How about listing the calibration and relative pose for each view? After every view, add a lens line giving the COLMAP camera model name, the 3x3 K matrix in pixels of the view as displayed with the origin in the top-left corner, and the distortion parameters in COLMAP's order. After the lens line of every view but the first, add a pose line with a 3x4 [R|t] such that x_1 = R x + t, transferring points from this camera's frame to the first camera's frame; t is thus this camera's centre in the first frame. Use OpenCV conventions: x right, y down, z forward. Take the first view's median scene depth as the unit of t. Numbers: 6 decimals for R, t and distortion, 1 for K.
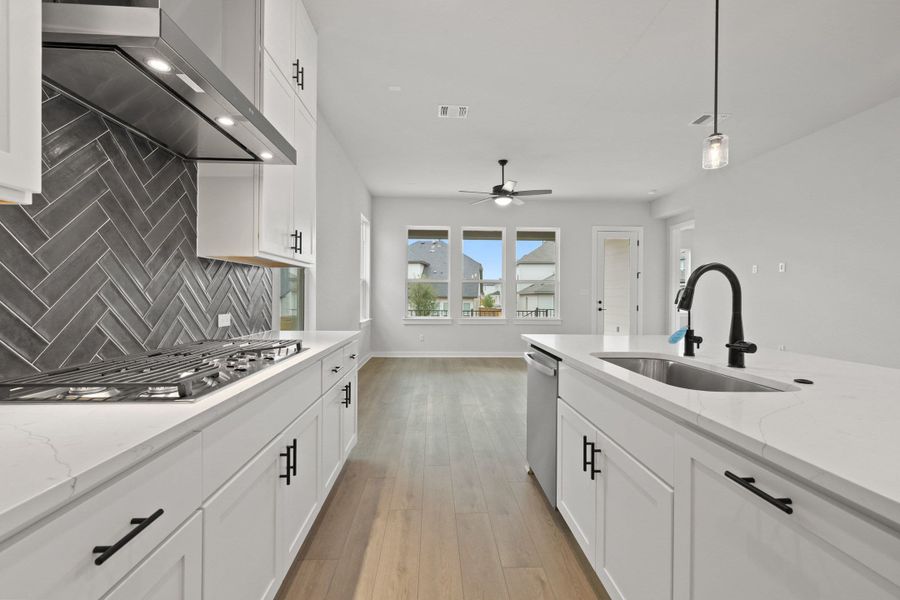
lens RADIAL K [[378.7, 0, 451.3], [0, 378.7, 297.6], [0, 0, 1]] dist [0.001378, 0.000186]
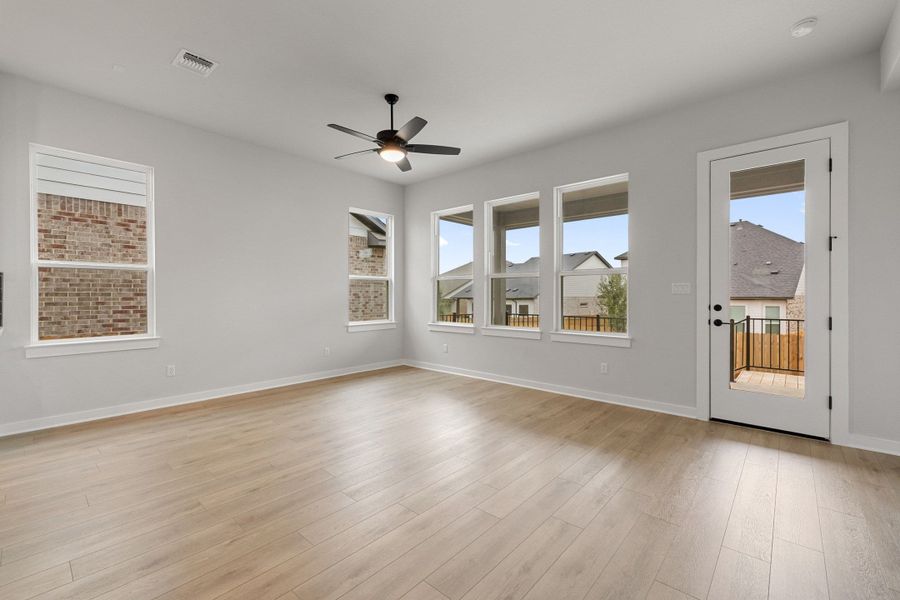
lens RADIAL K [[381.4, 0, 451.7], [0, 381.4, 296.7], [0, 0, 1]] dist [0.002536, 0.000263]
pose [[0.713732, -0.004463, -0.700404, 0.770734], [0.000642, 0.999983, -0.005717, 0.000710], [0.700418, 0.003631, 0.713723, 0.656175]]
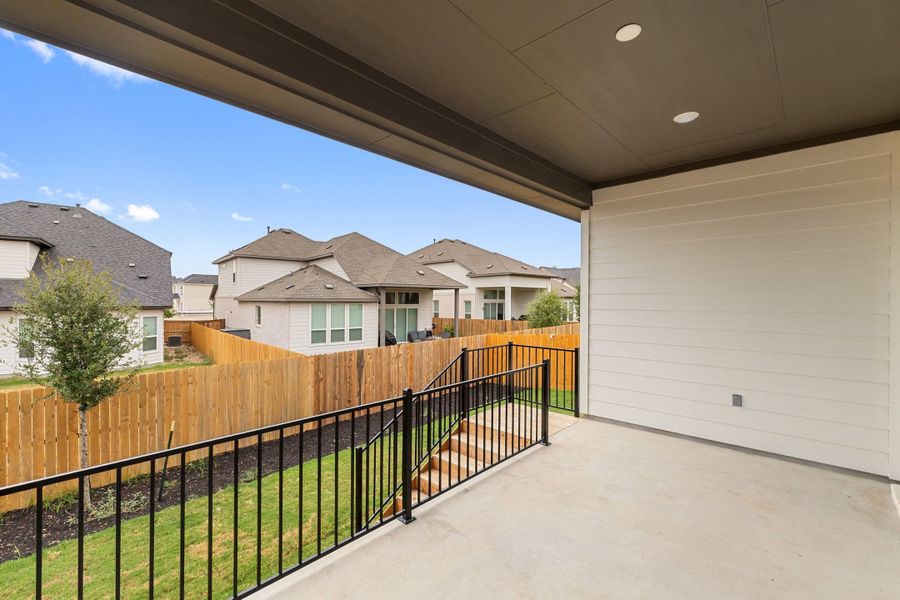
lens RADIAL K [[385.0, 0, 452.1], [0, 385.0, 300.5], [0, 0, 1]] dist [0.000838, 0.000169]
pose [[0.719931, -0.005879, 0.694021, -0.248144], [0.004381, 0.999983, 0.003926, -0.078258], [-0.694032, 0.000214, 0.719944, 1.675572]]
